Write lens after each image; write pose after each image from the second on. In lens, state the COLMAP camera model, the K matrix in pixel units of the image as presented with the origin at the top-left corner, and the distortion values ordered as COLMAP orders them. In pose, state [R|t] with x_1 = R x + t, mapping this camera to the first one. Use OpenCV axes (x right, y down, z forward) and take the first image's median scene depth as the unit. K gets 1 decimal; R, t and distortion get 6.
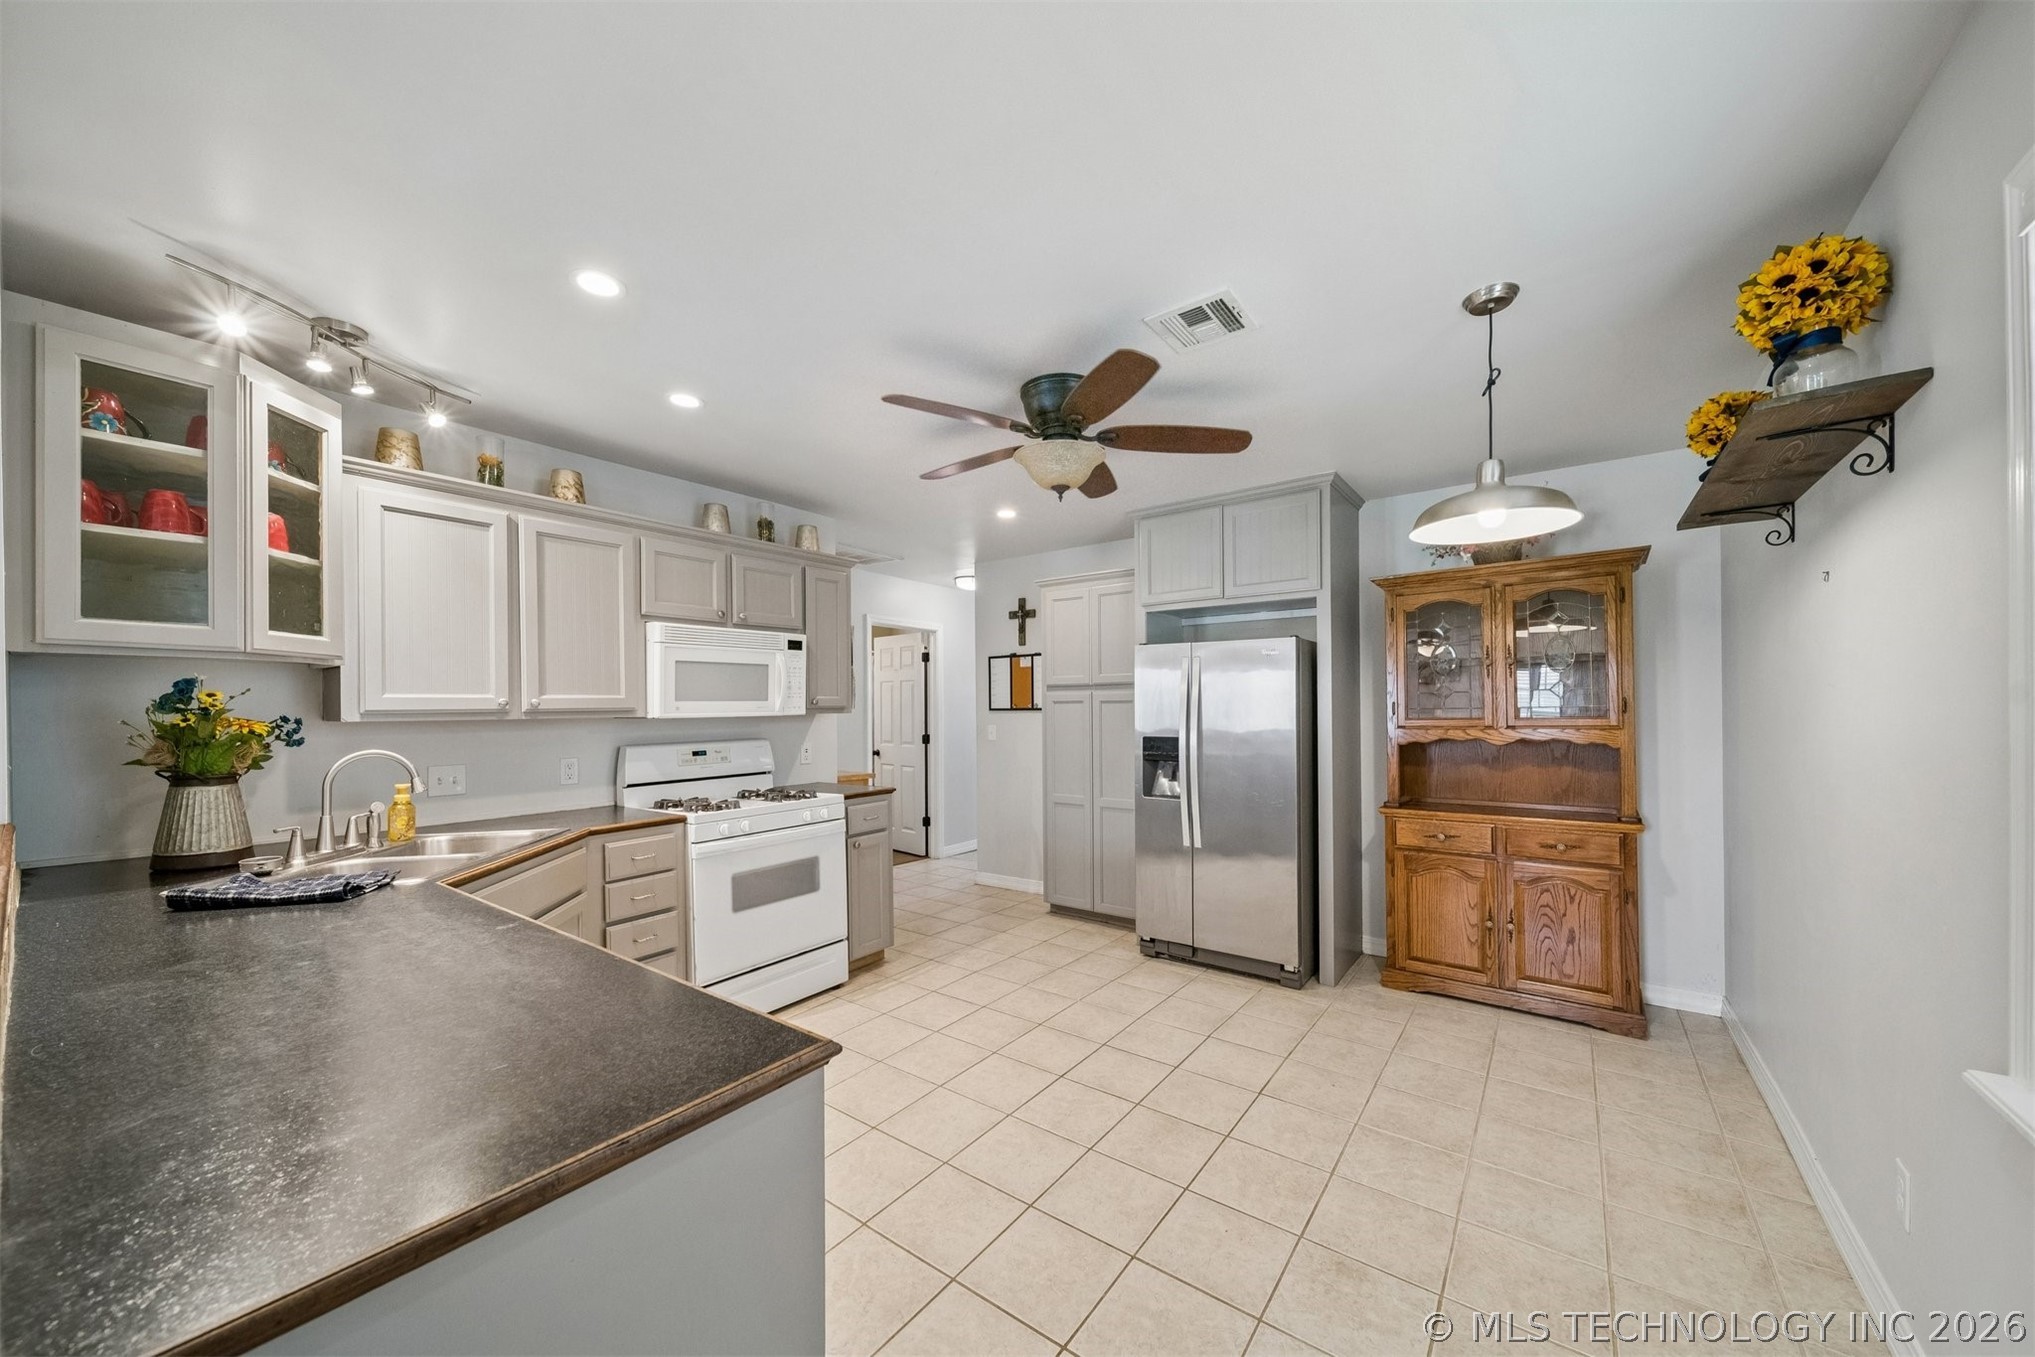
lens RADIAL K [[716.3, 0, 1024.8], [0, 716.3, 695.3], [0, 0, 1]] dist [0.011760, -0.000059]
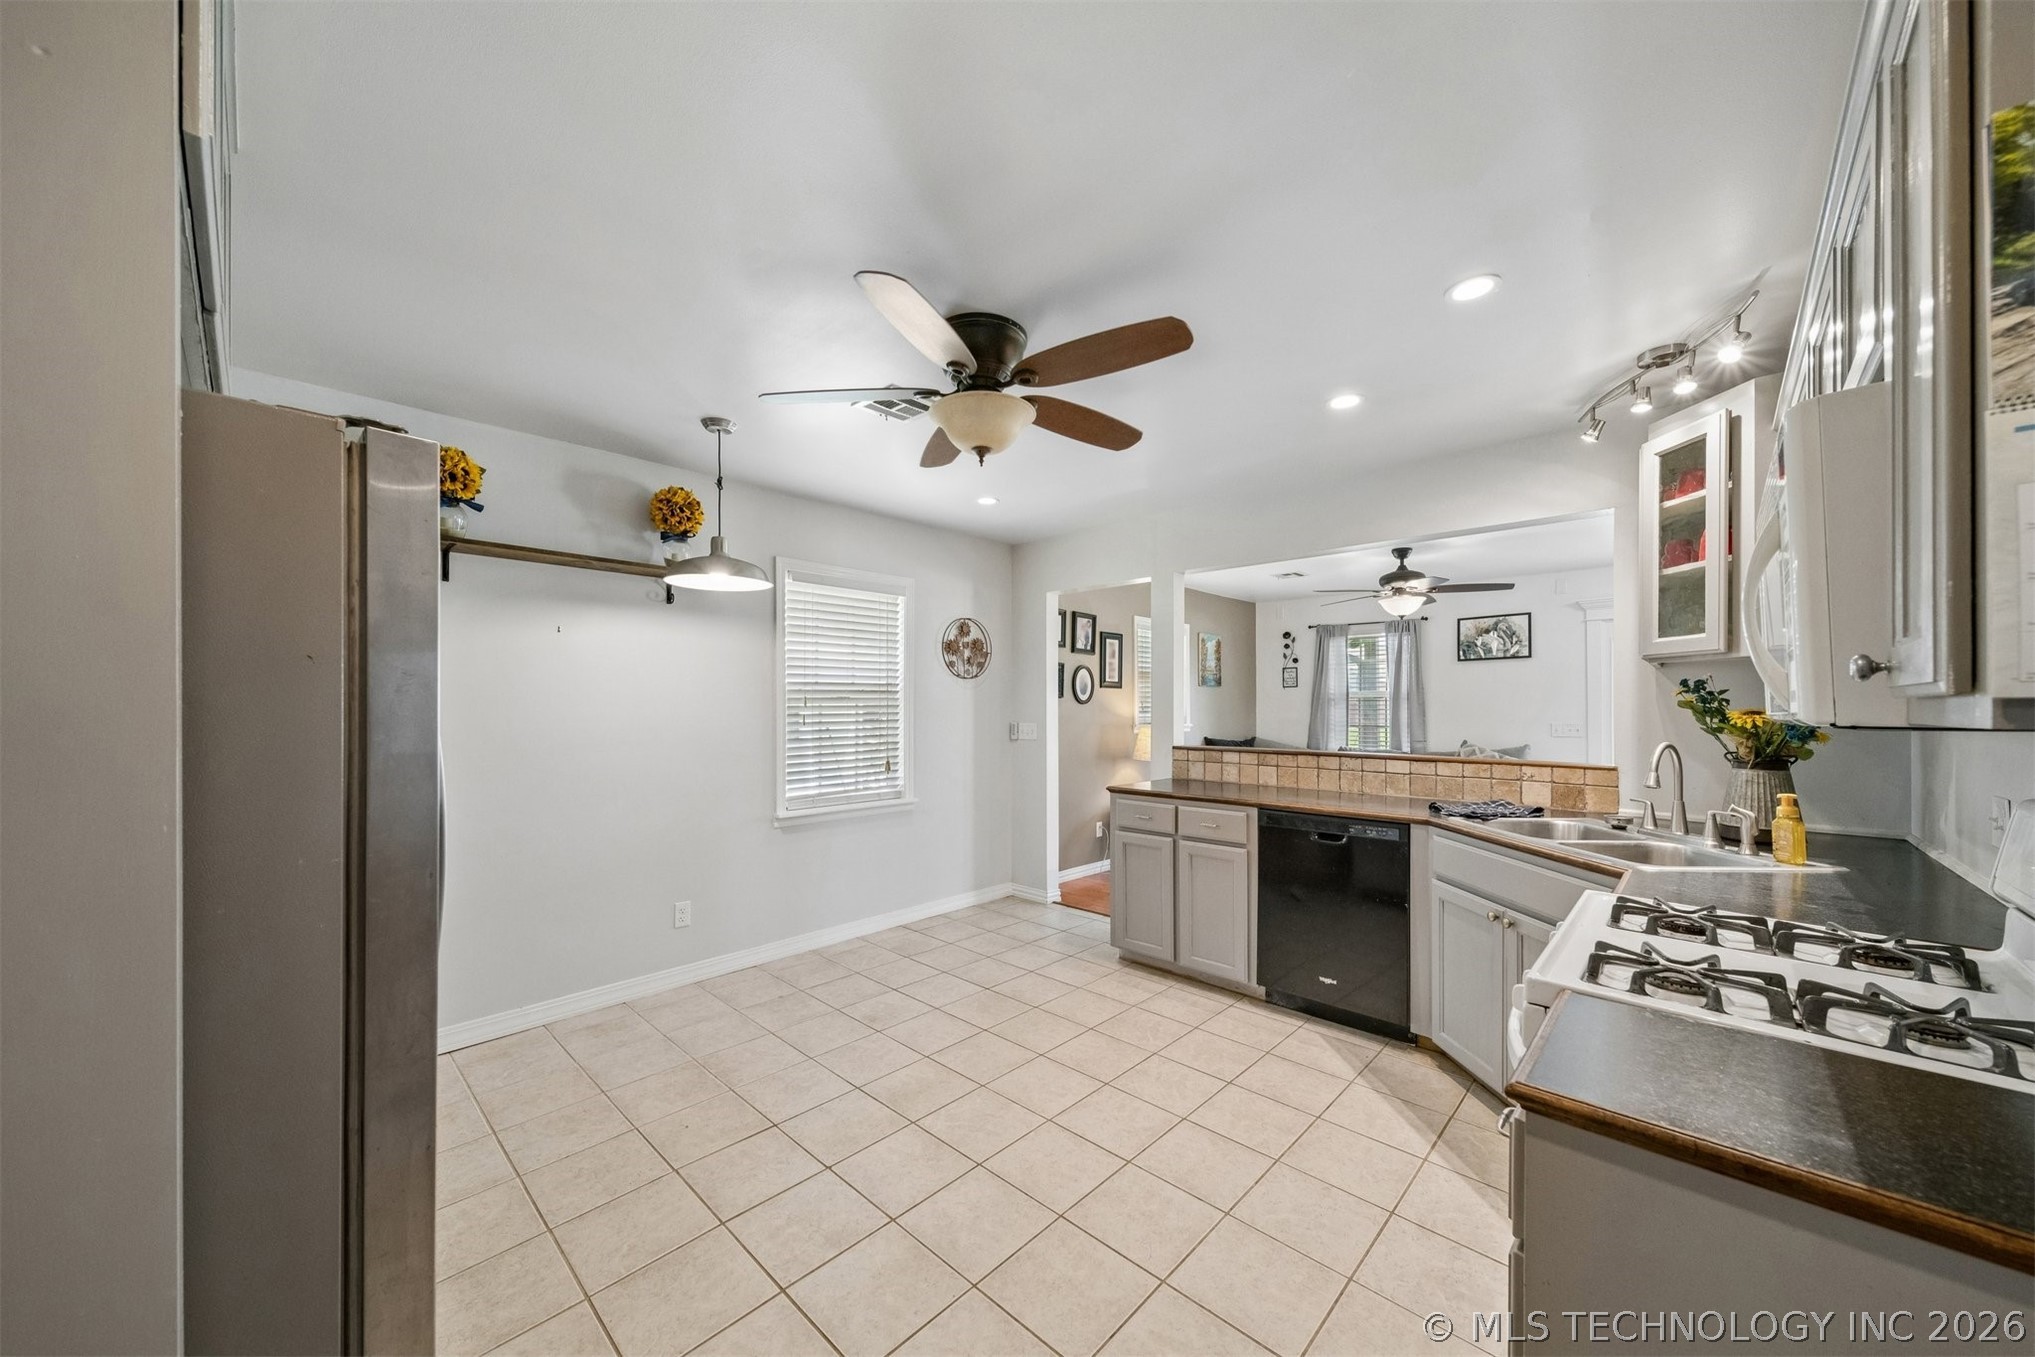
lens RADIAL K [[716.3, 0, 1024.8], [0, 716.3, 695.3], [0, 0, 1]] dist [0.011760, -0.000059]
pose [[-0.993352, 0.008337, 0.114812, -0.080832], [0.004267, 0.999355, -0.035651, 0.029679], [-0.115035, -0.034924, -0.992747, 1.524343]]
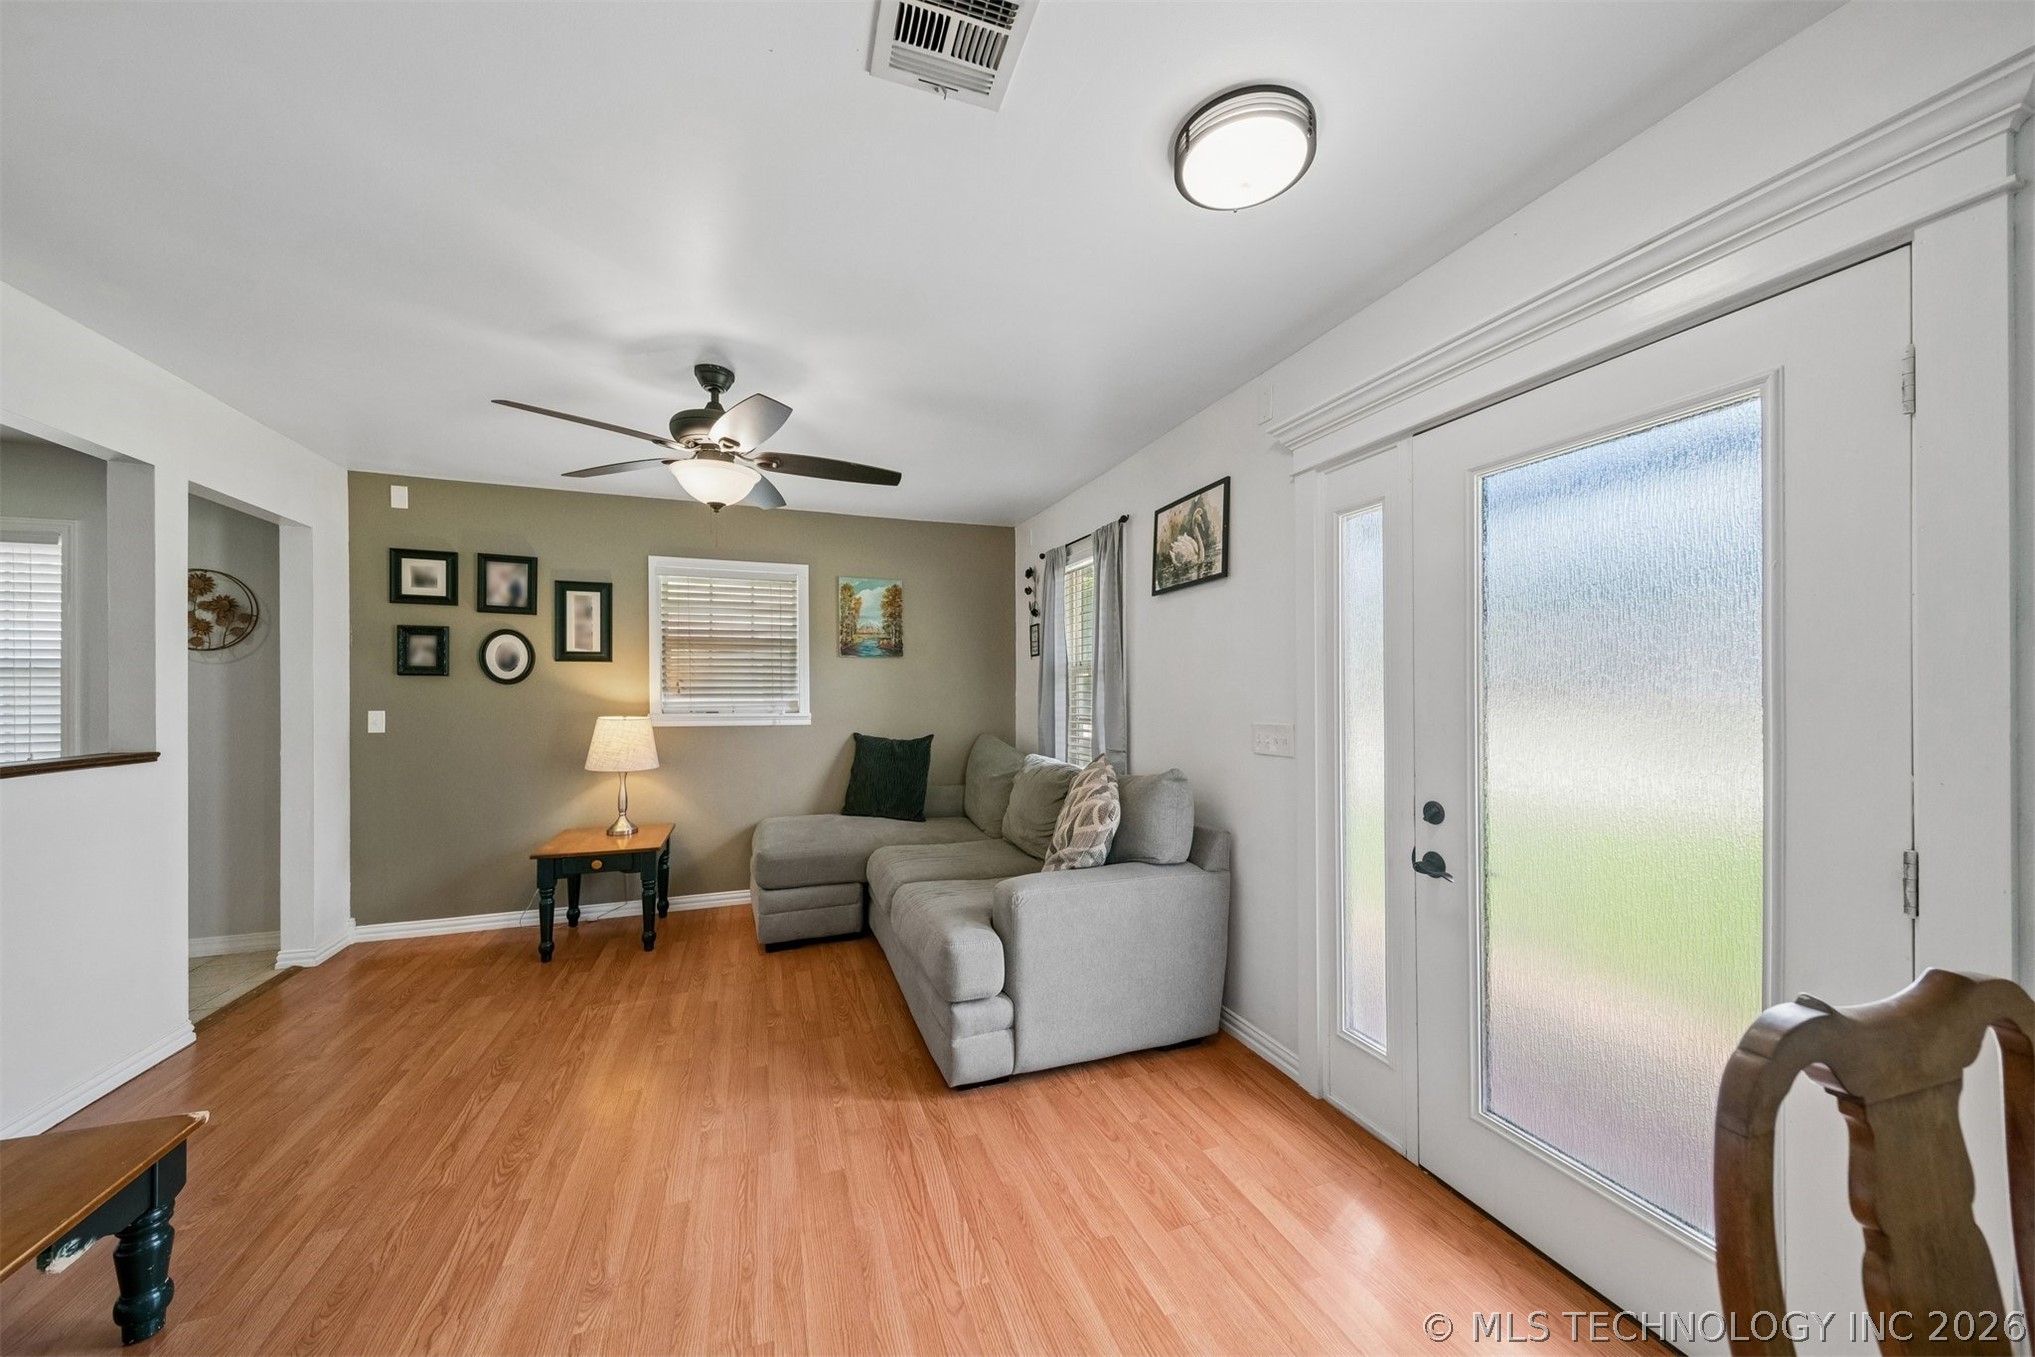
lens RADIAL K [[716.3, 0, 1024.8], [0, 716.3, 695.3], [0, 0, 1]] dist [0.011760, -0.000059]
pose [[-0.837621, 0.002750, 0.546245, -1.556729], [-0.003822, 0.999933, -0.010895, 0.019246], [-0.546238, -0.011214, -0.837555, 0.248949]]
